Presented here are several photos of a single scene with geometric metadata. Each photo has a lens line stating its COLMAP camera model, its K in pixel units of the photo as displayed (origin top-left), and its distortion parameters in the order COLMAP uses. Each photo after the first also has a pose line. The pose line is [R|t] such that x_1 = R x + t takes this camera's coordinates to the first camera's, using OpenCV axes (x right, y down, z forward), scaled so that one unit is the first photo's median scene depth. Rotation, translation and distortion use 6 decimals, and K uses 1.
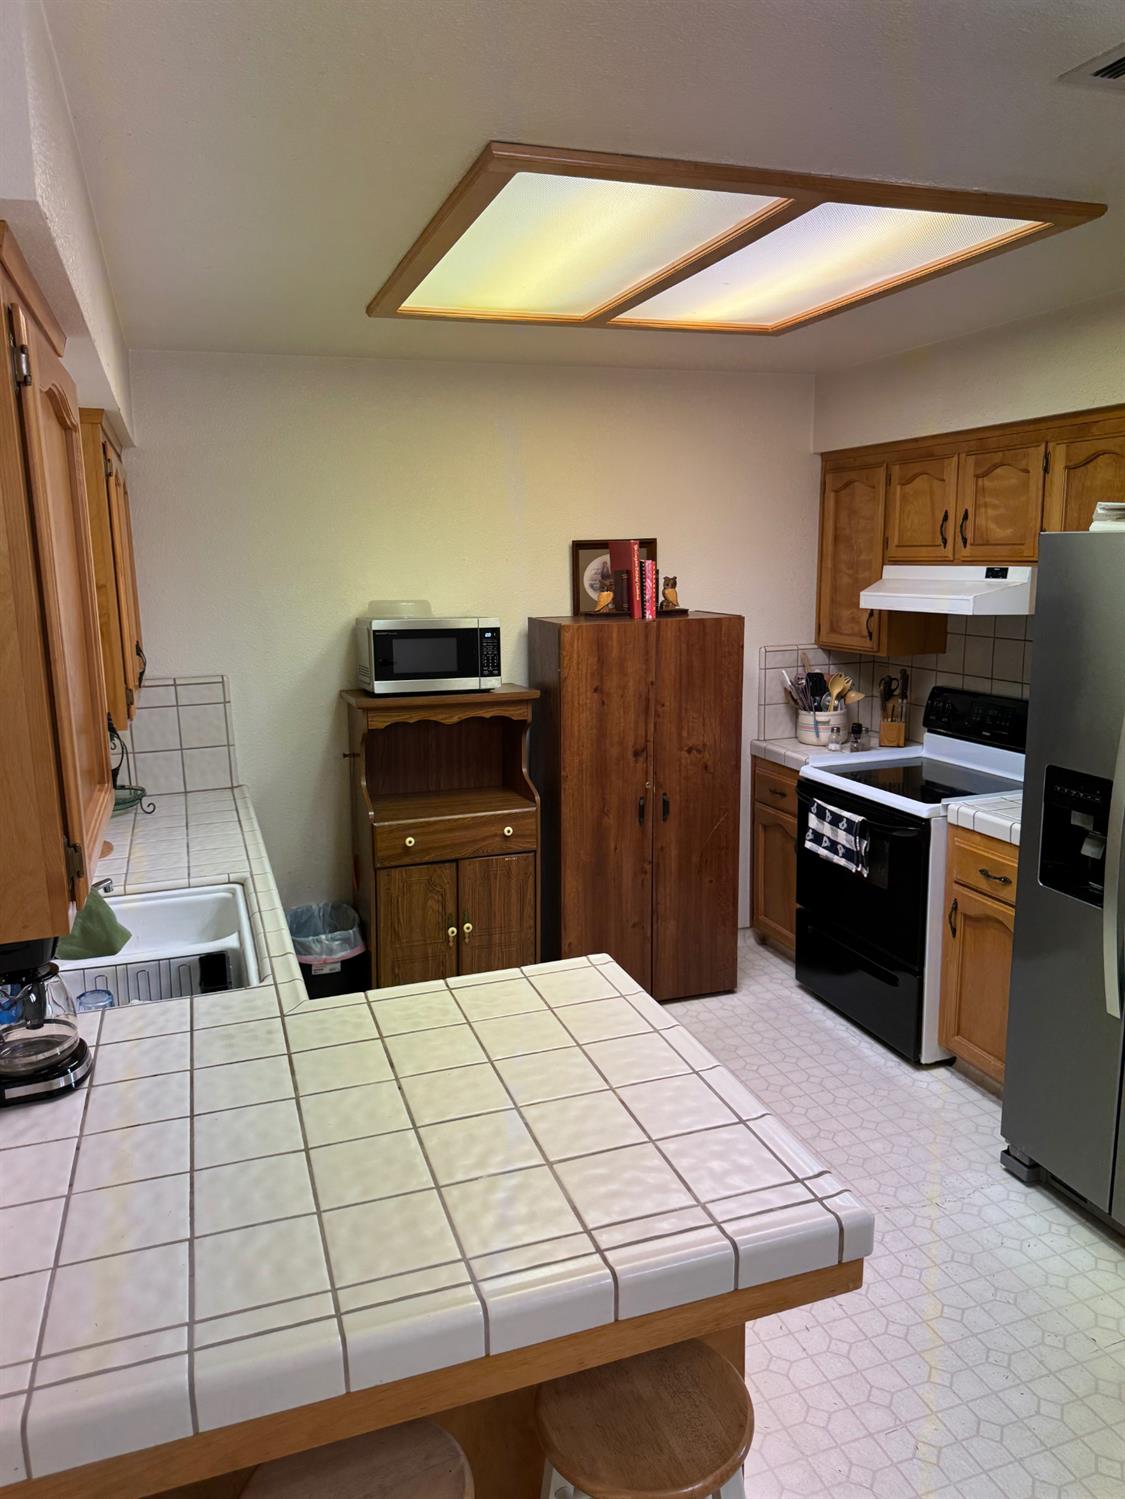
lens RADIAL K [[1059.3, 0, 562.2], [0, 1059.3, 749.6], [0, 0, 1]] dist [0.004080, 0.000179]
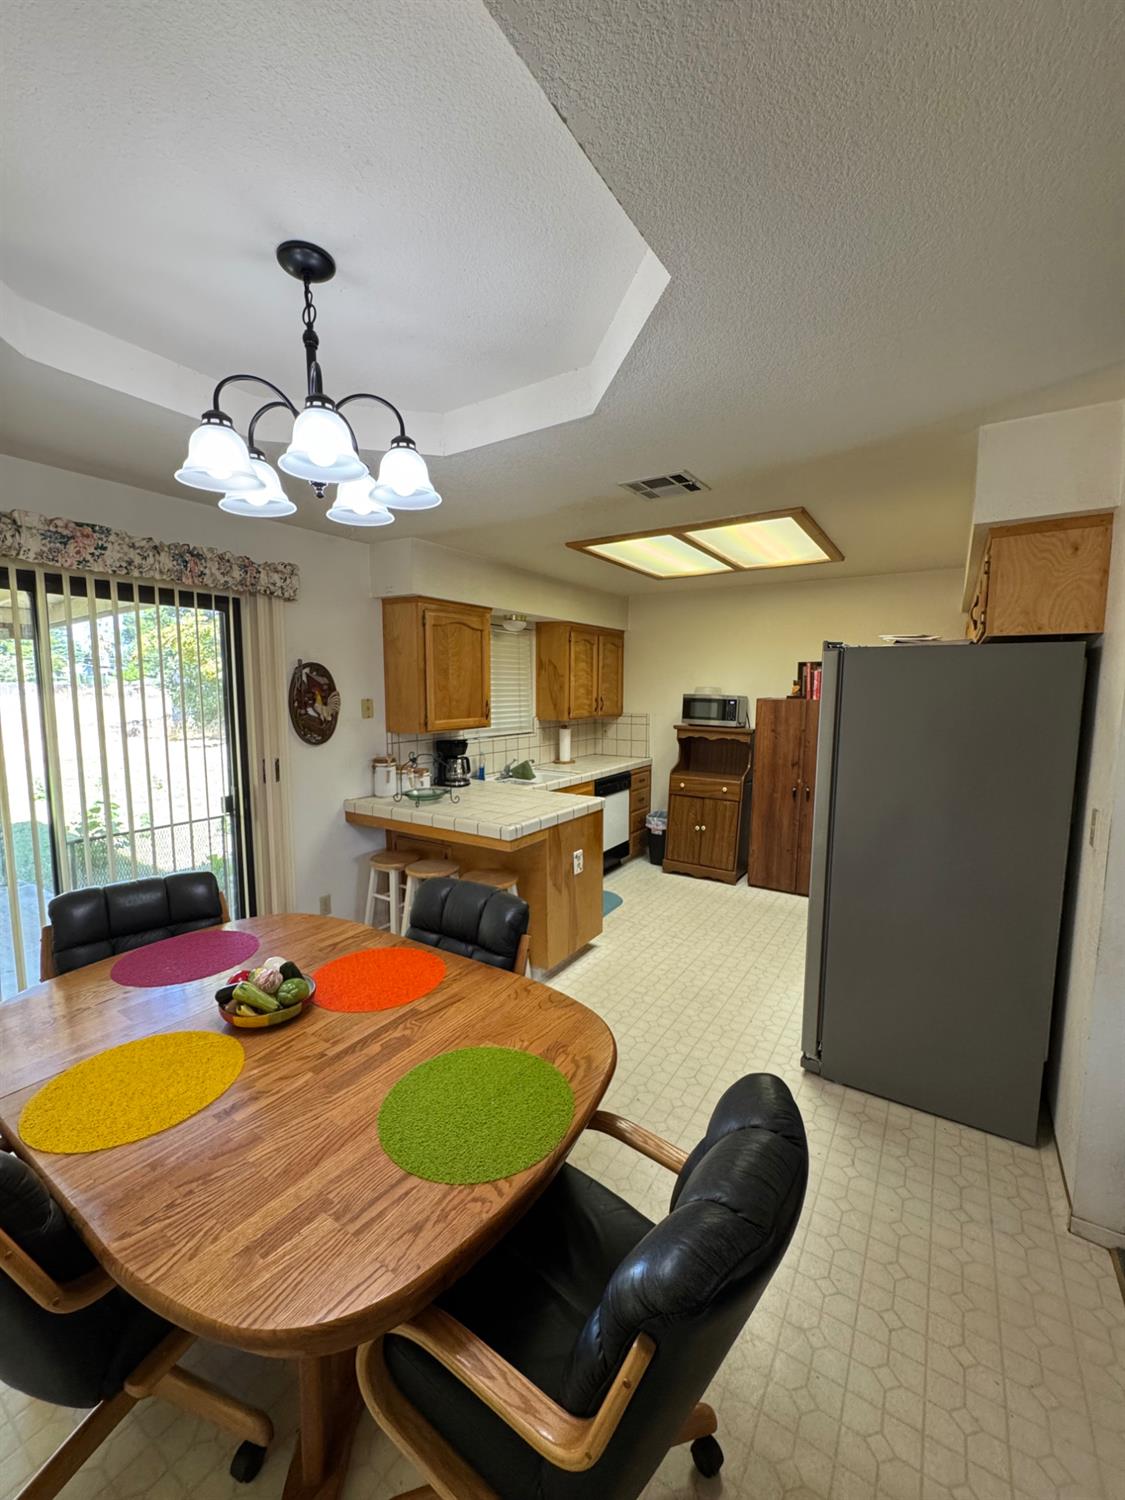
lens RADIAL K [[602.0, 0, 561.0], [0, 602.0, 747.3], [0, 0, 1]] dist [-0.000136, -0.000004]
pose [[0.608989, 0.105186, -0.786173, 0.713972], [-0.157736, 0.987431, 0.009926, 0.030299], [0.777336, 0.117963, 0.617926, -0.065967]]
